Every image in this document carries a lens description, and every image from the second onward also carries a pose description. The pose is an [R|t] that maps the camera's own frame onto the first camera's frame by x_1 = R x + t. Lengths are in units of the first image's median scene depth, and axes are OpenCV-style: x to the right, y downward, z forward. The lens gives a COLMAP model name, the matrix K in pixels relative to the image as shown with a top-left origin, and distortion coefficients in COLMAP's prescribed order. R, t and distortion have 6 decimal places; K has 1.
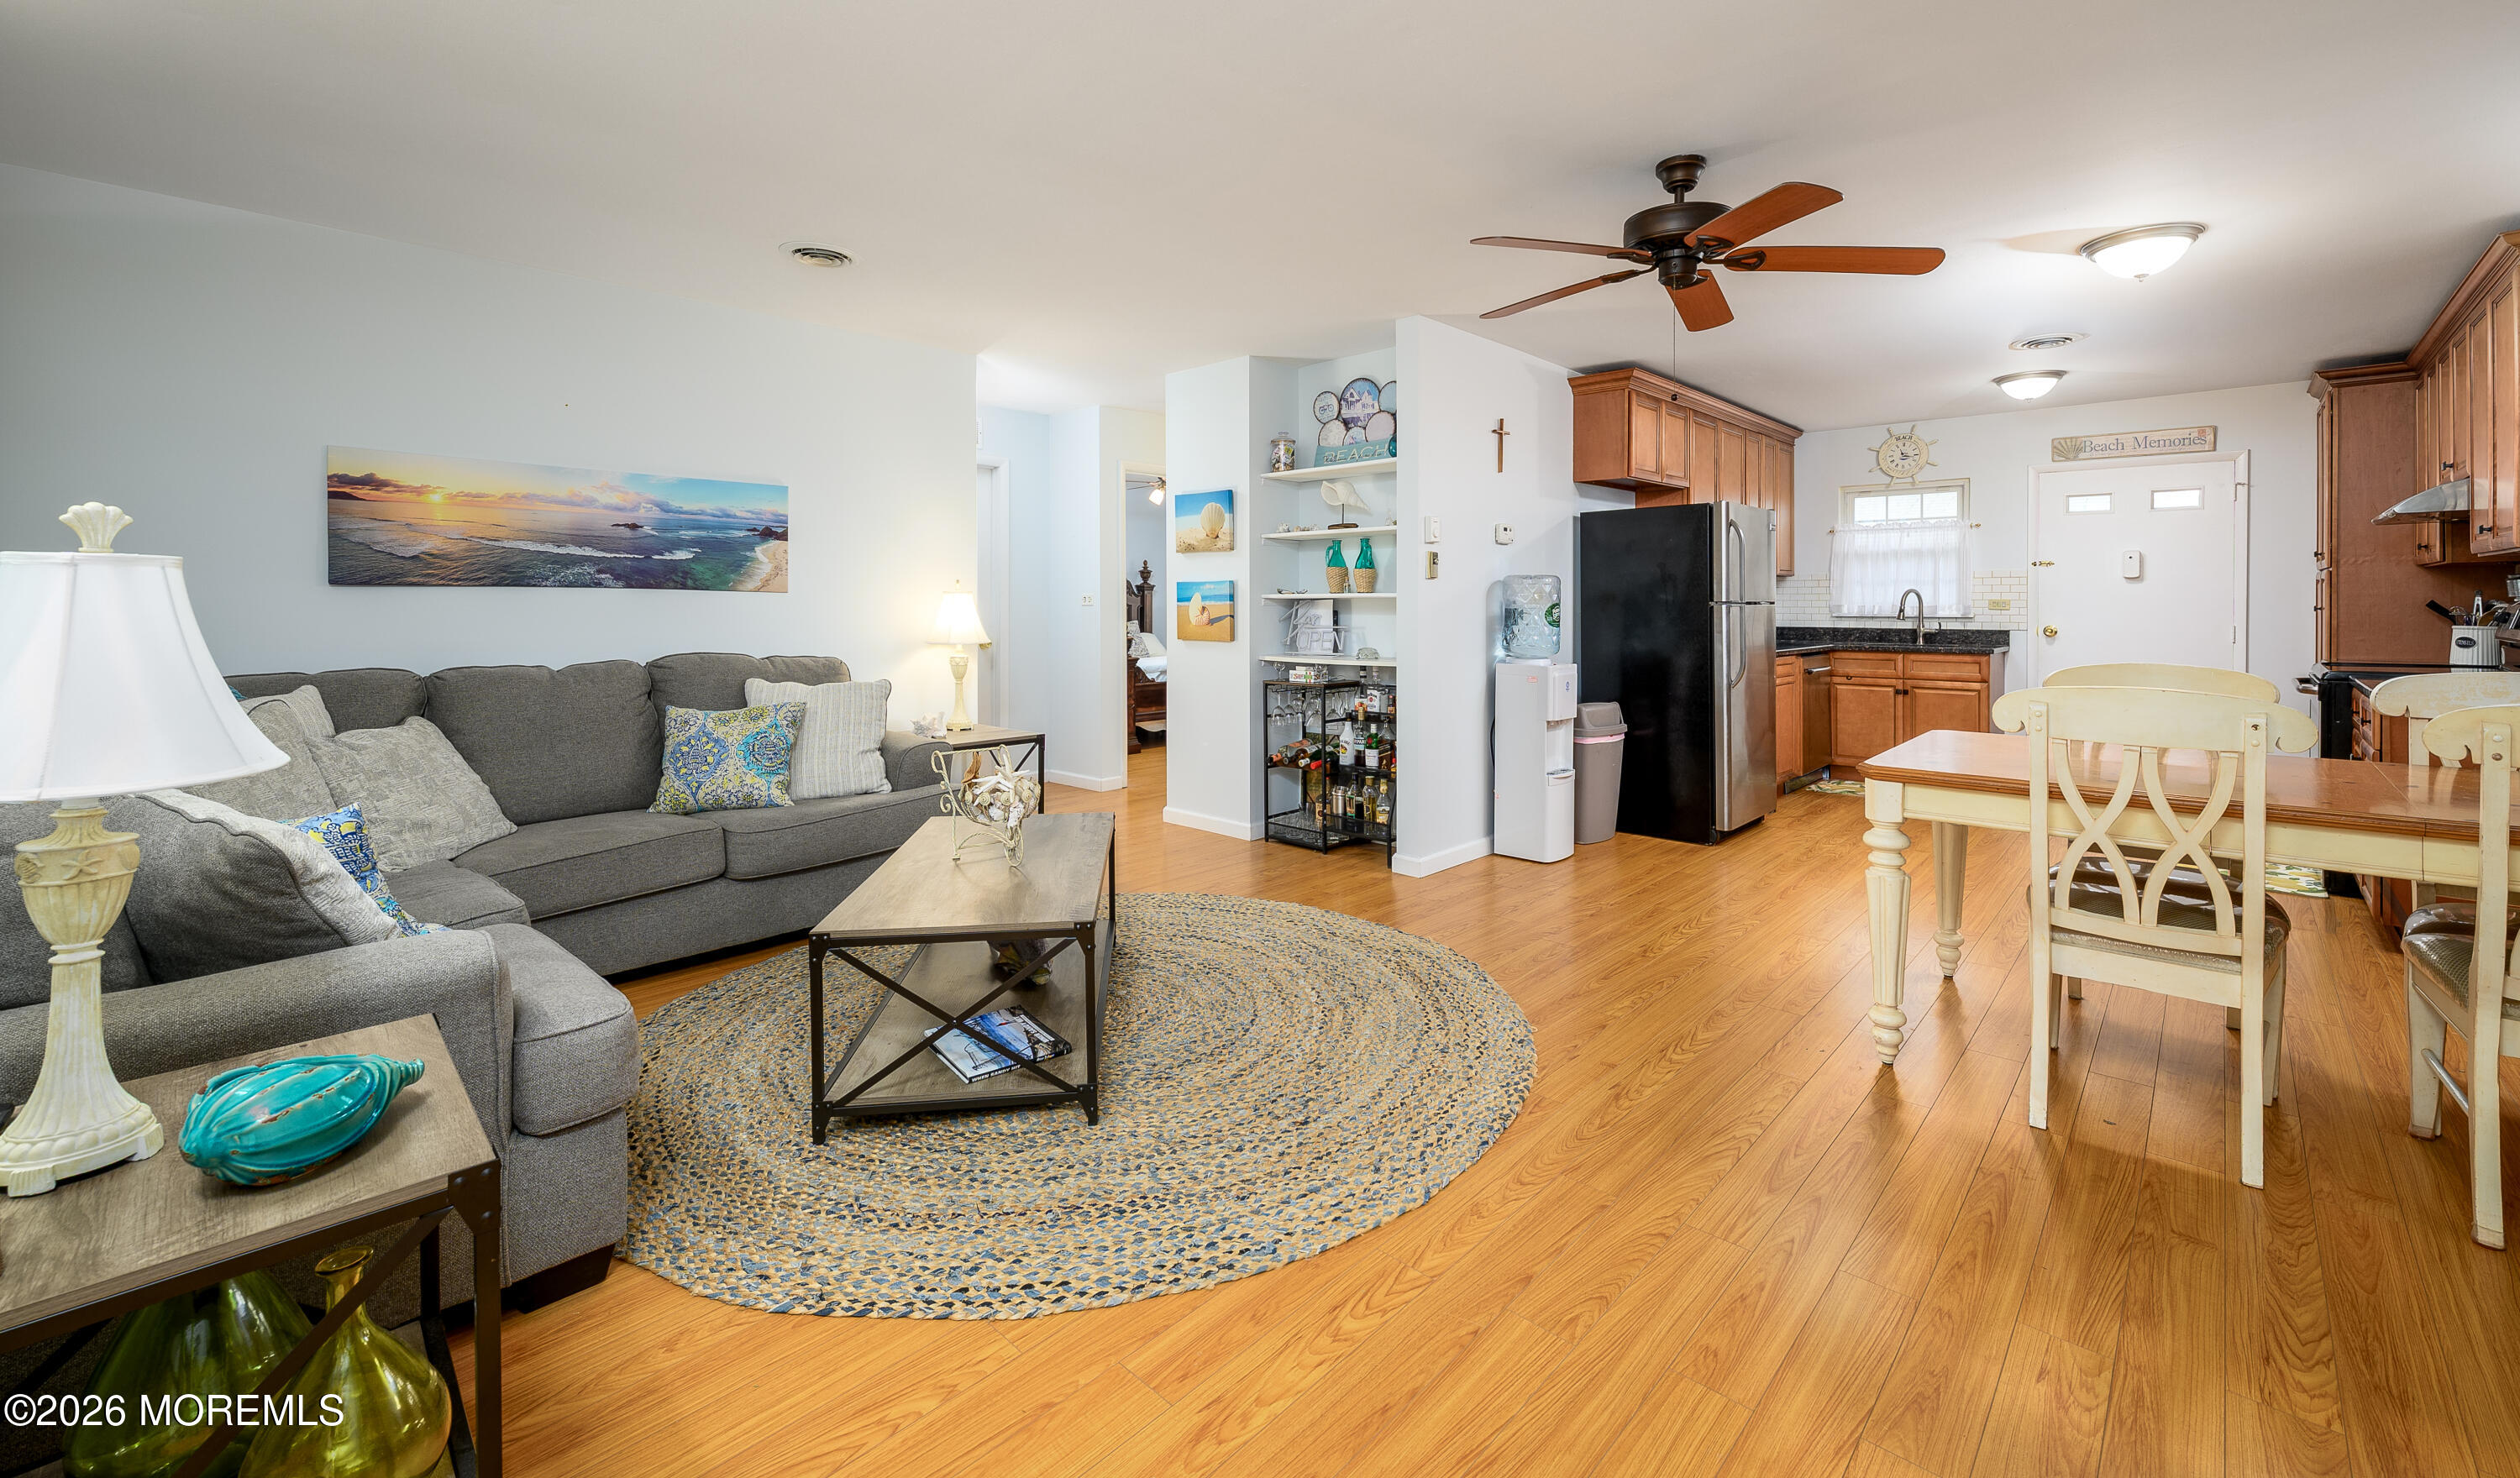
lens RADIAL K [[1030.1, 0, 1292.2], [0, 1030.1, 609.9], [0, 0, 1]] dist [0.001671, 0.000999]
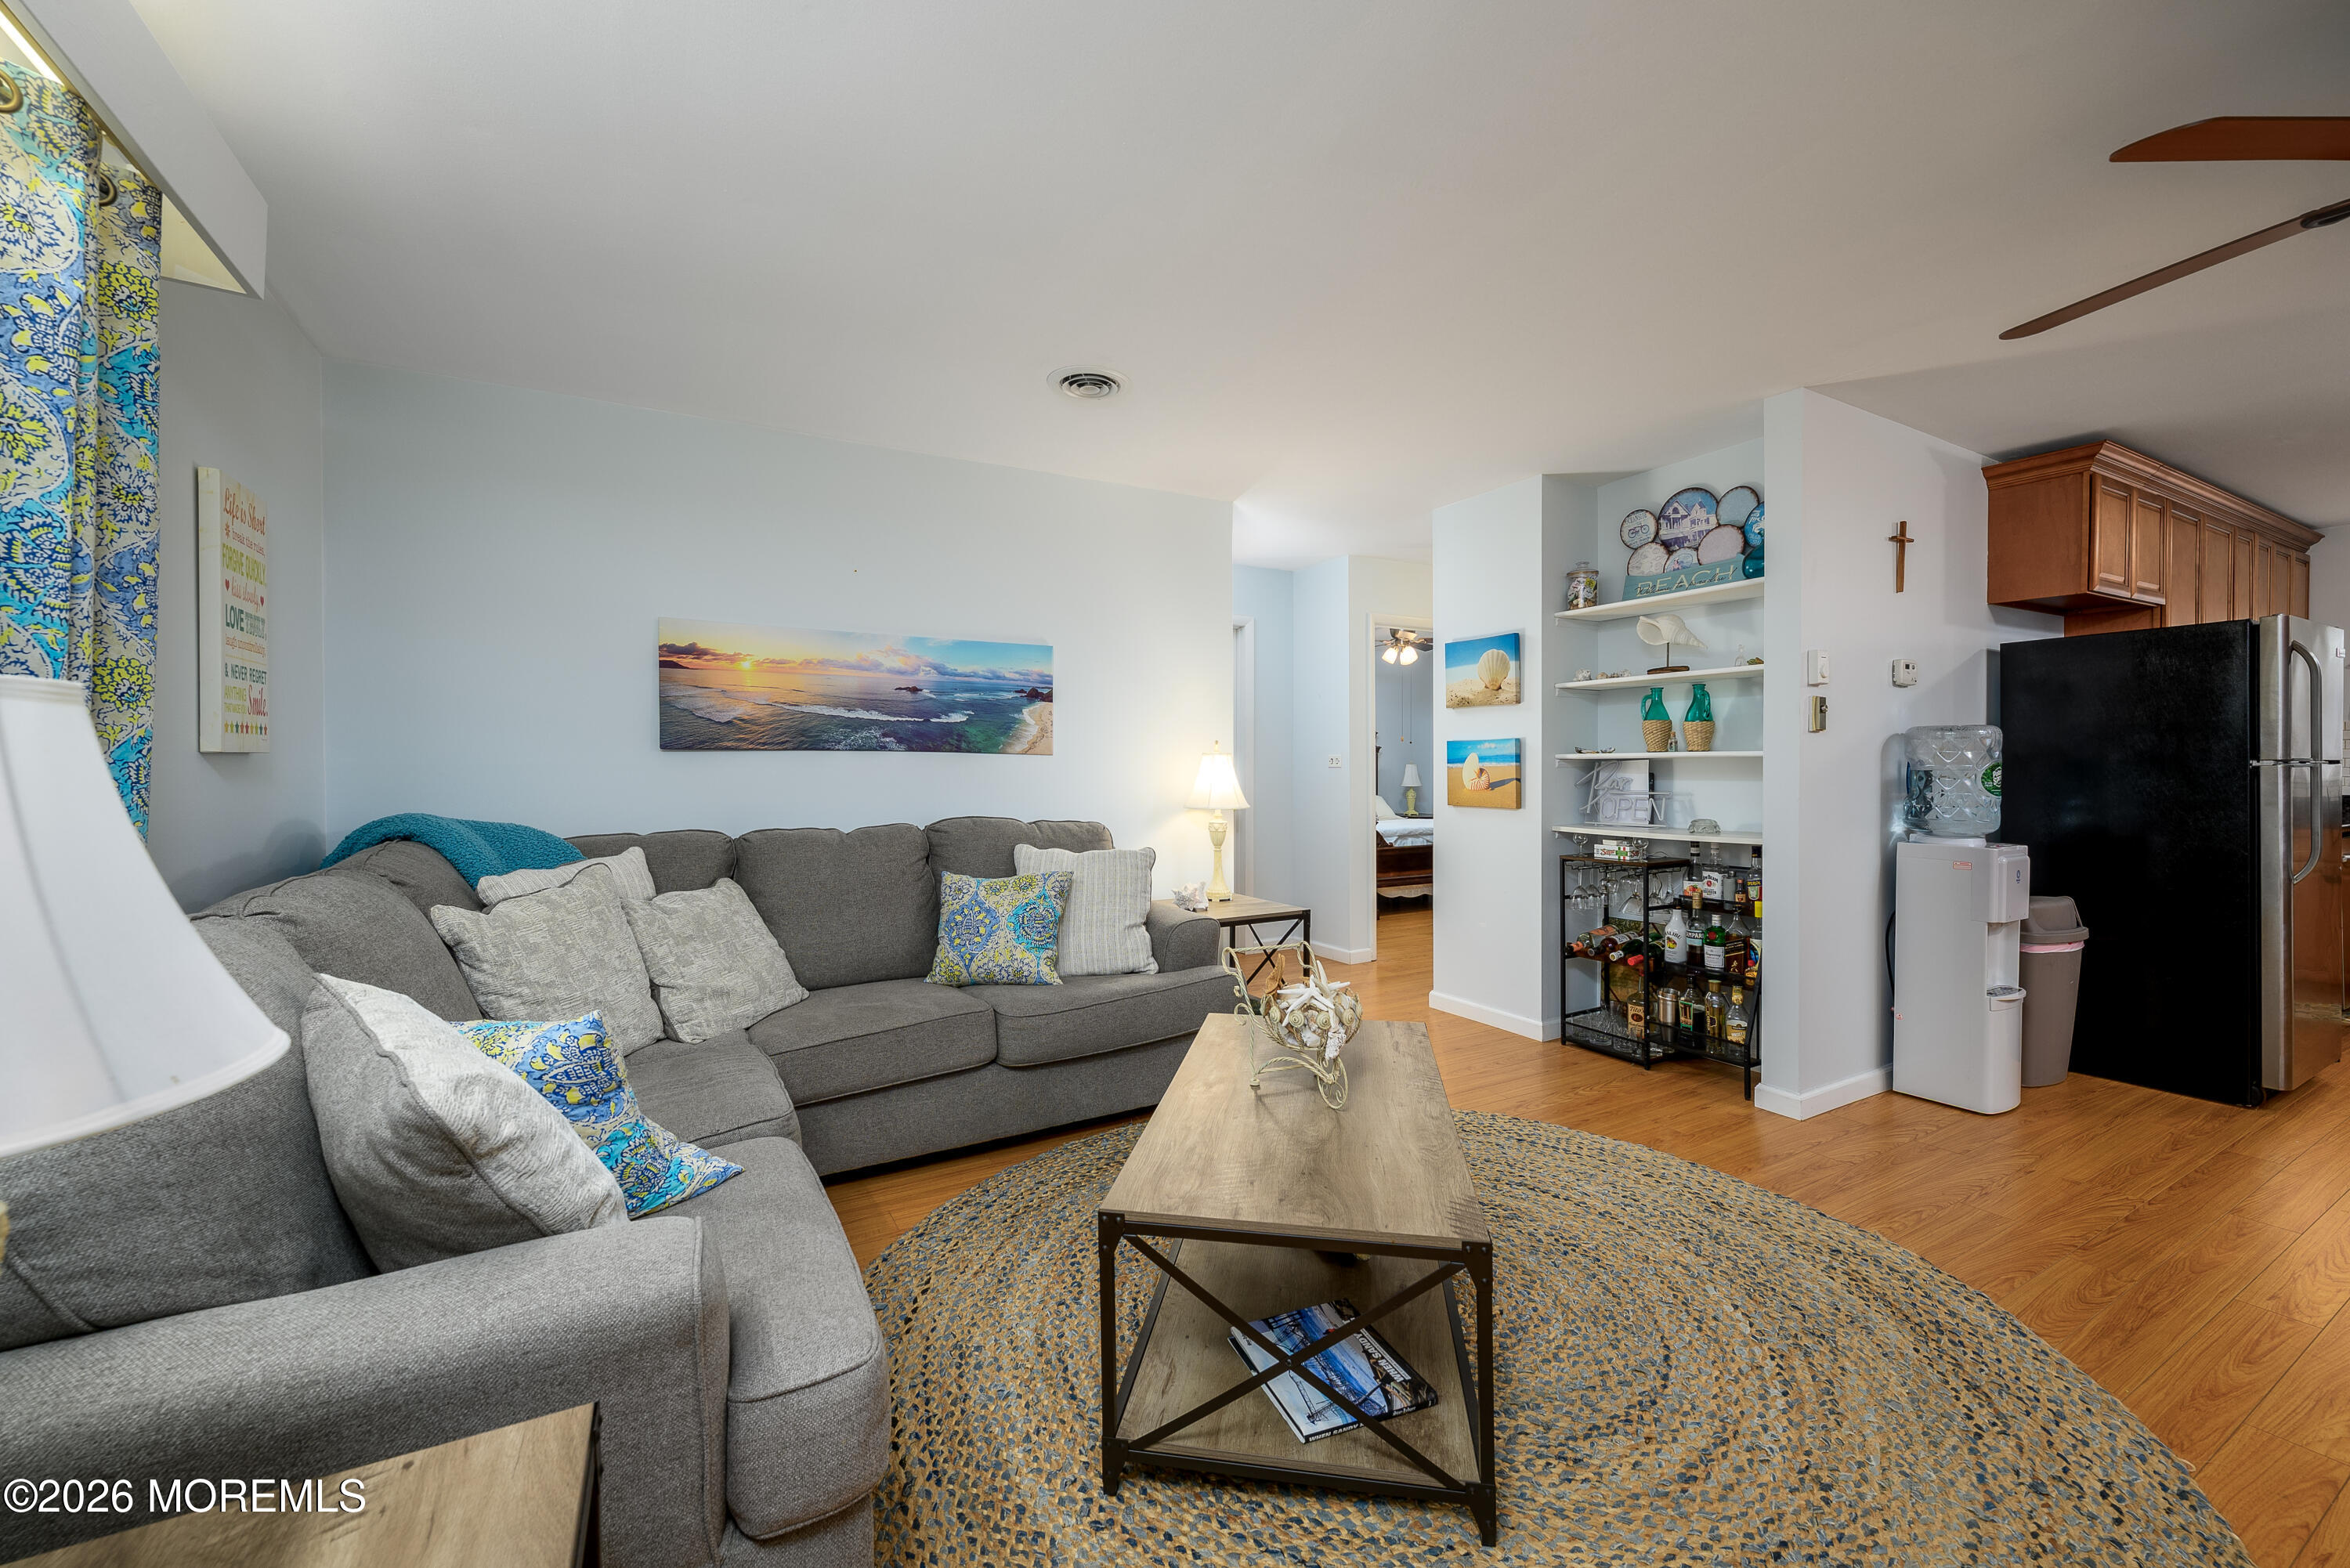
lens RADIAL K [[943.5, 0, 1177.4], [0, 943.5, 775.2], [0, 0, 1]] dist [-0.002012, 0.000387]
pose [[0.951769, 0.000439, -0.306816, -0.104306], [0.000765, 0.999992, 0.003805, -0.001176], [0.306815, -0.003856, 0.951761, 0.188356]]
